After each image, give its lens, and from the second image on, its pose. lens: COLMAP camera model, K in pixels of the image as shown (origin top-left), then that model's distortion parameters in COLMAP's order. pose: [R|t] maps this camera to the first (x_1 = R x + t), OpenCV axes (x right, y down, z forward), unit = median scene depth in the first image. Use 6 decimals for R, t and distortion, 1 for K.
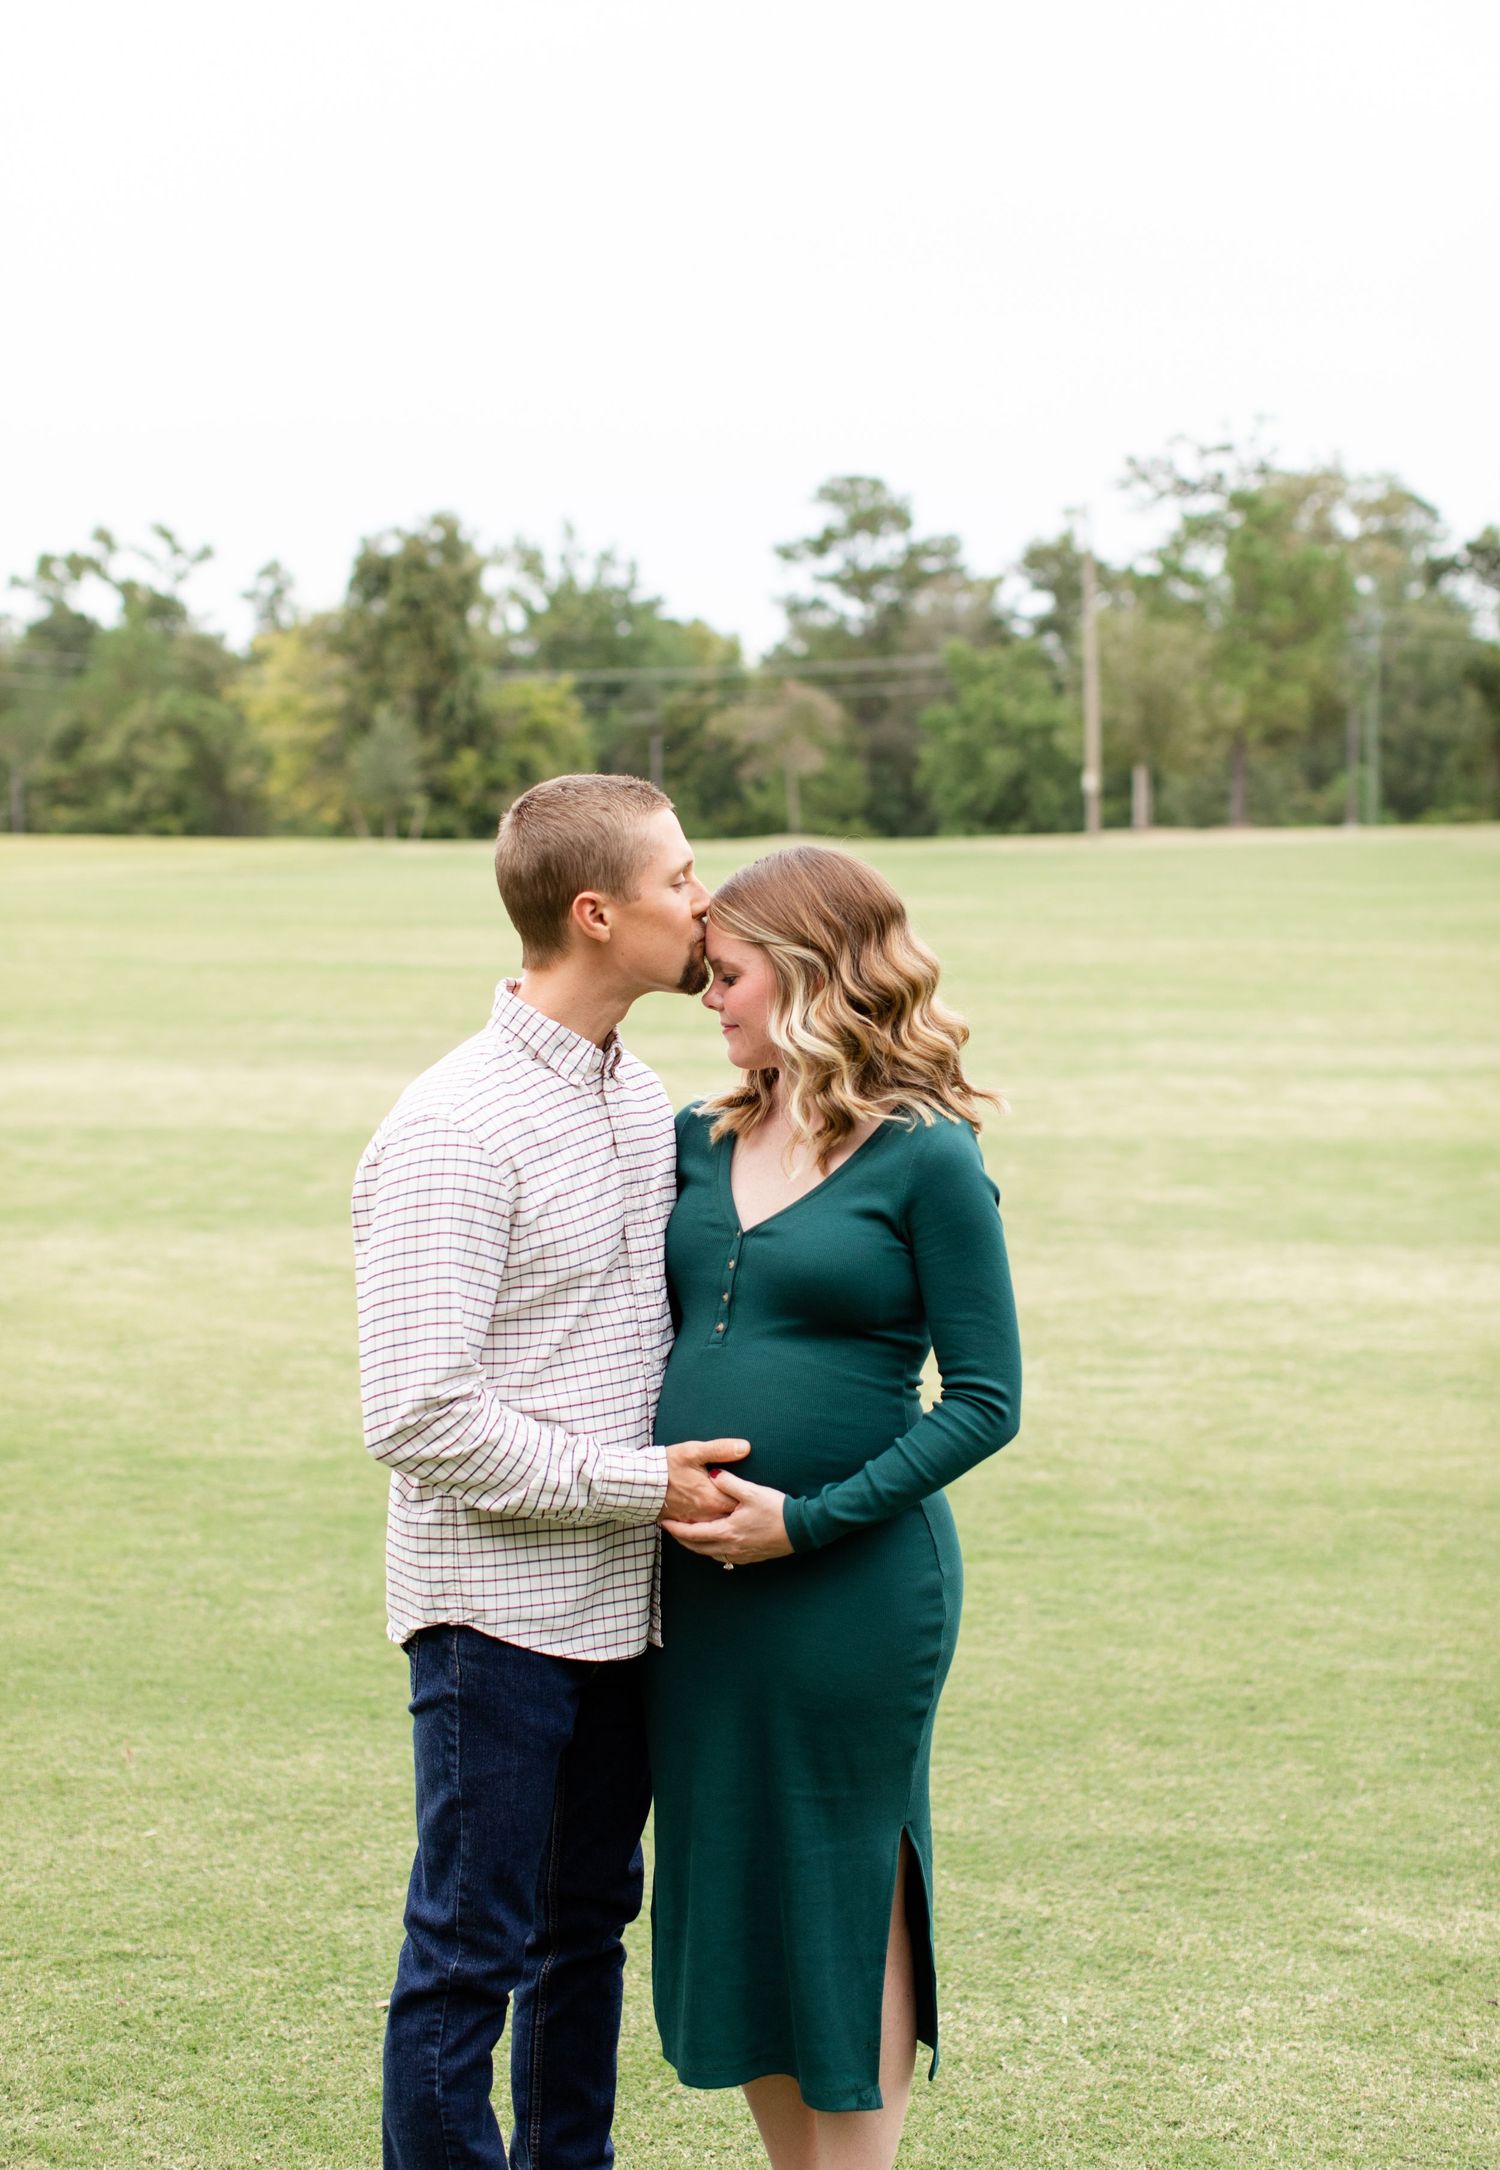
lens RADIAL K [[3284.2, 0, 750.0], [0, 3284.2, 1085.0], [0, 0, 1]] dist [-0.011868, 0.108024]
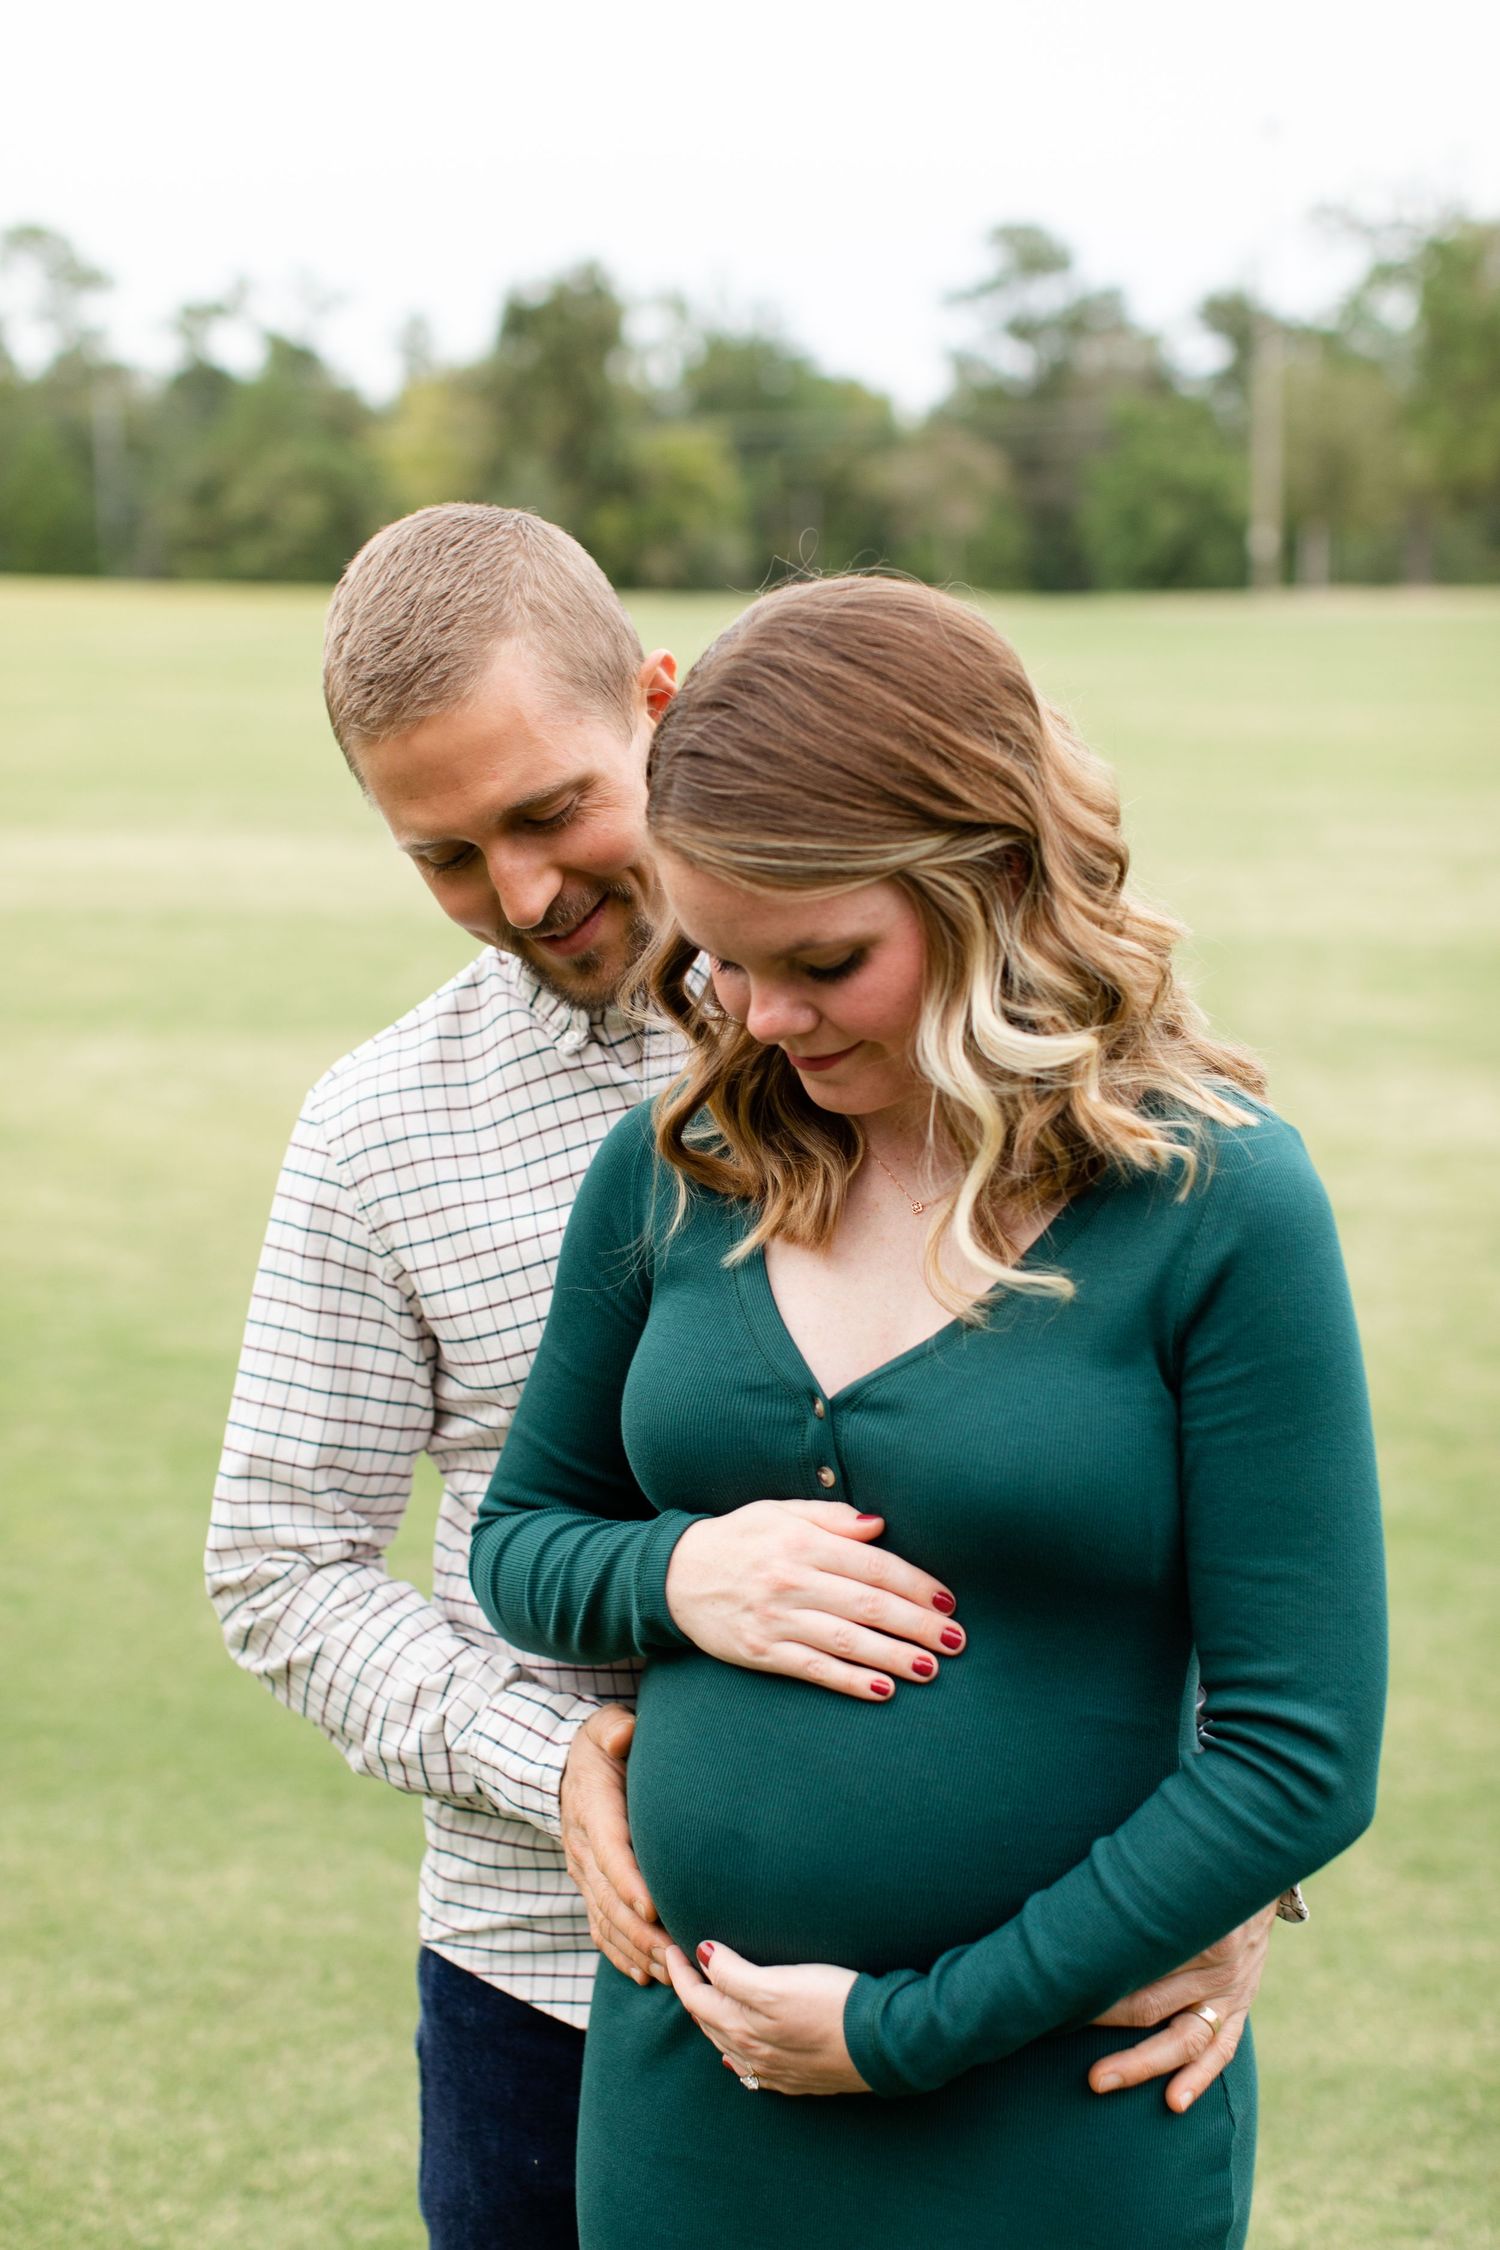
lens RADIAL K [[3271.4, 0, 750.0], [0, 3271.4, 1125.0], [0, 0, 1]] dist [0.010956, -0.009633]
pose [[0.998836, 0.017815, -0.044831, 0.008112], [-0.014023, 0.996408, 0.083508, -0.020548], [0.046158, -0.082782, 0.995498, 0.353627]]
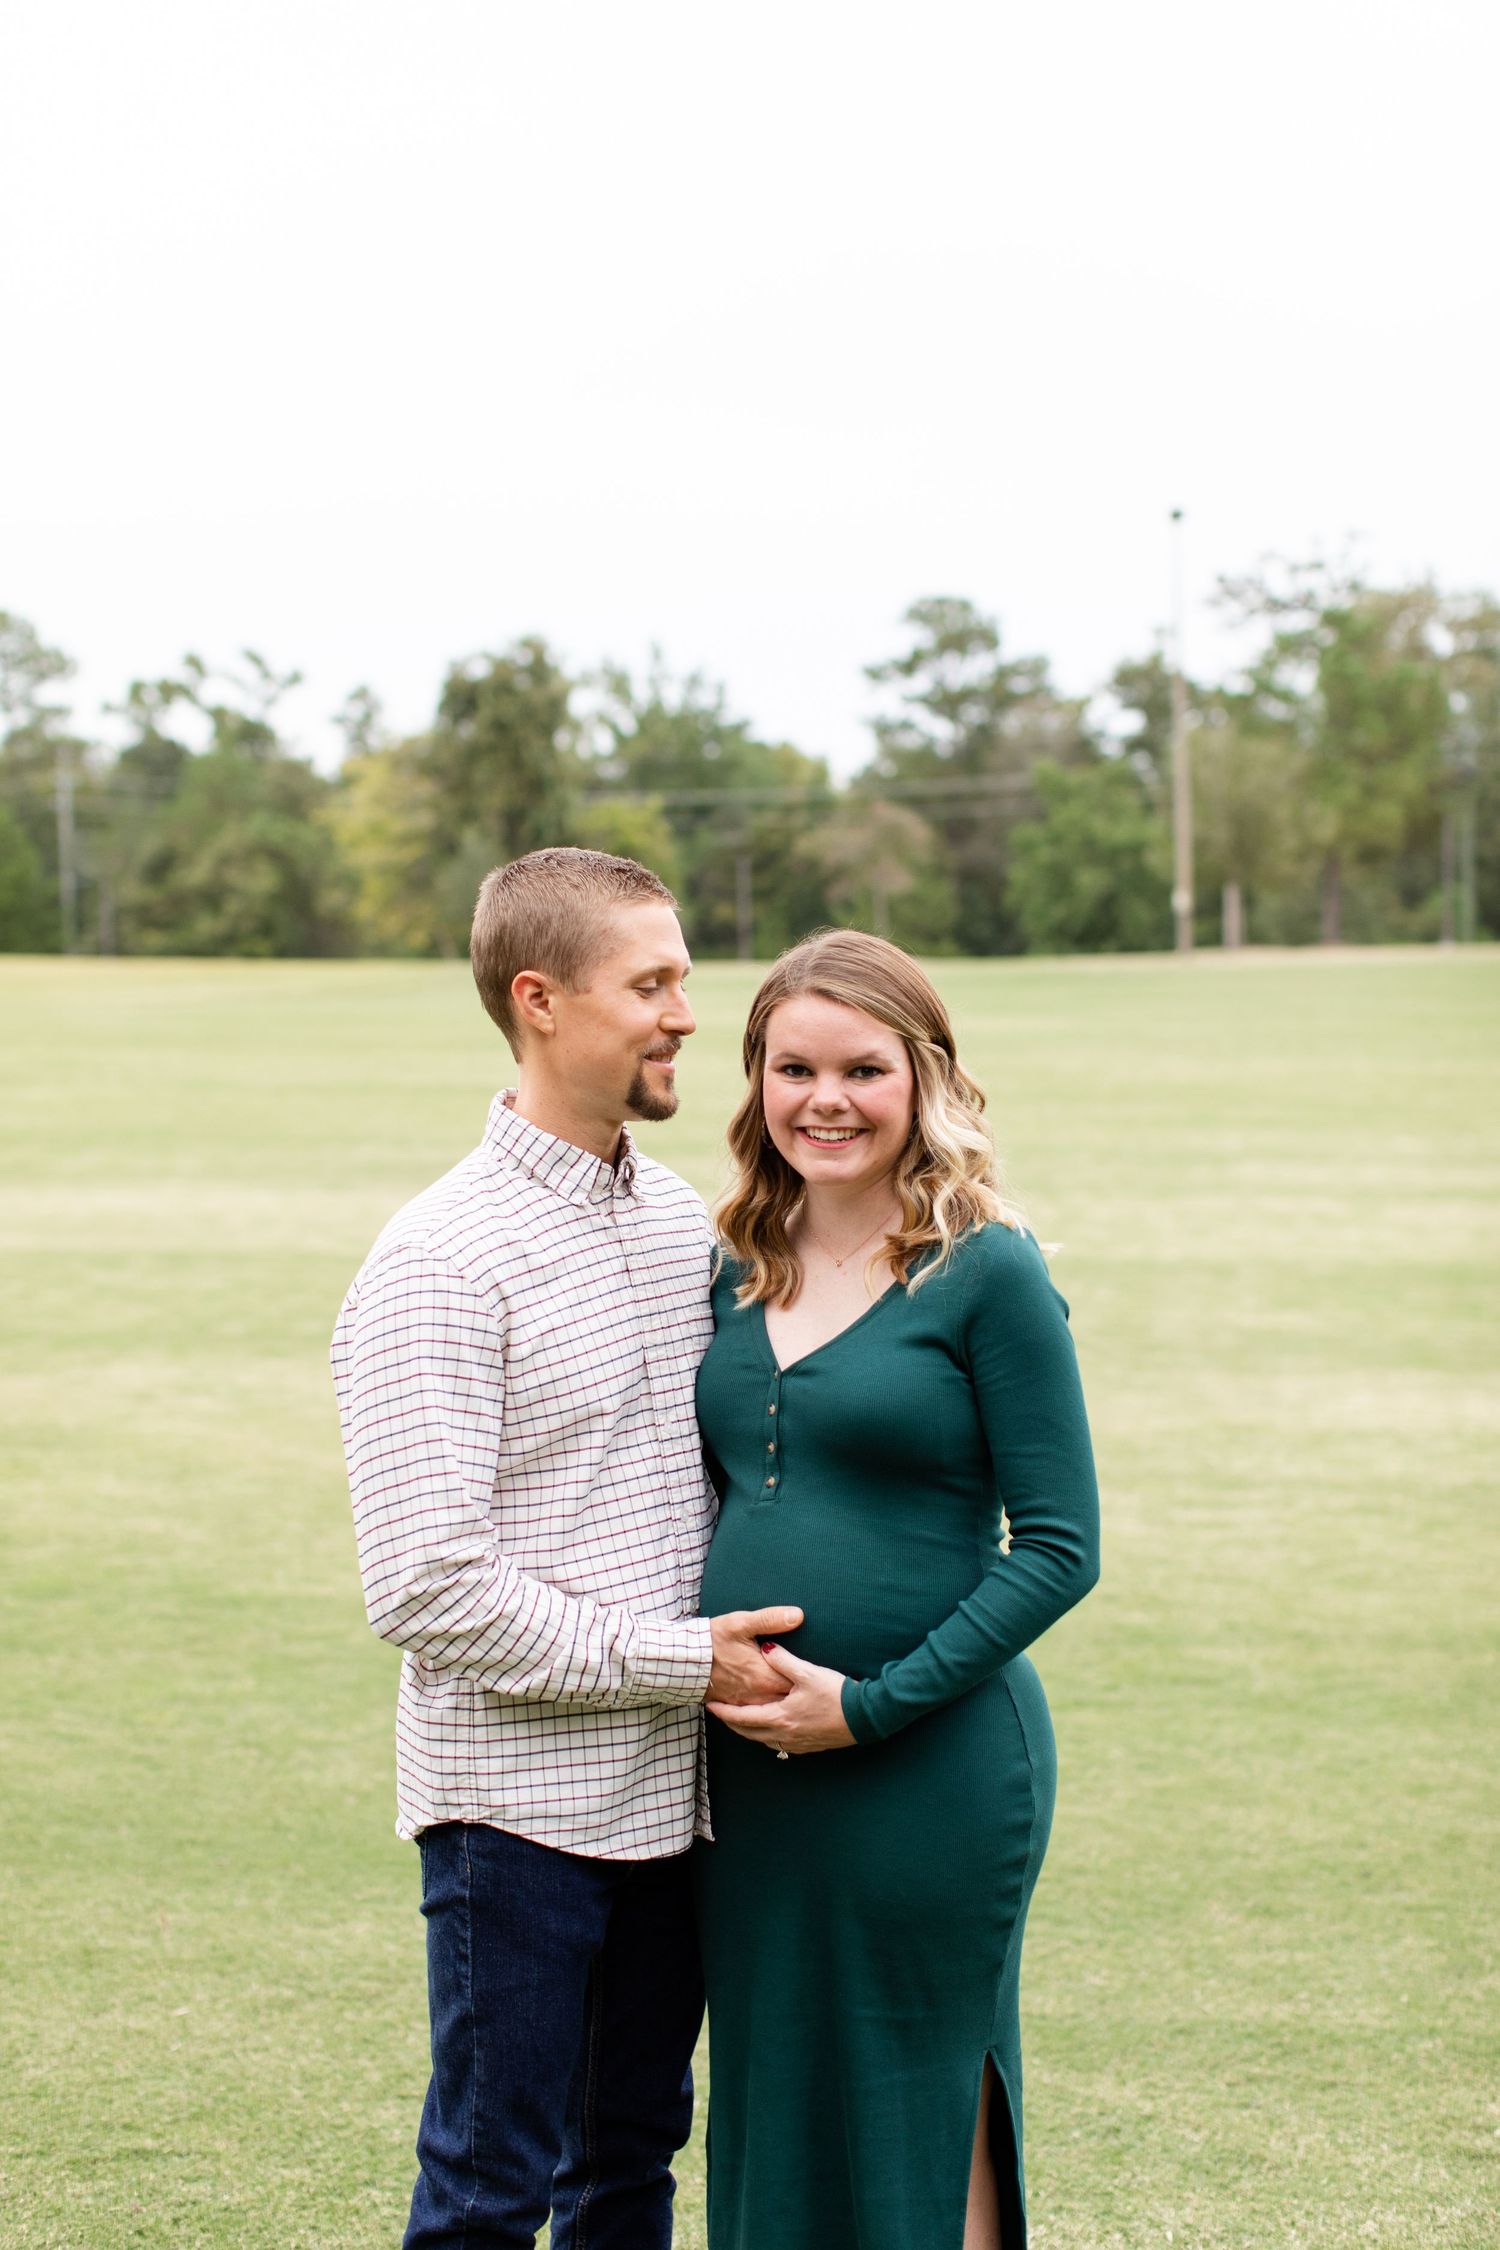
lens RADIAL K [[3285.3, 0, 746.8], [0, 3285.3, 1090.2], [0, 0, 1]] dist [0.024406, 0.025018]
pose [[0.999592, -0.002498, -0.028453, 0.004986], [0.001478, 0.999357, -0.035811, 0.000568], [0.028524, 0.035755, 0.998953, 0.065151]]
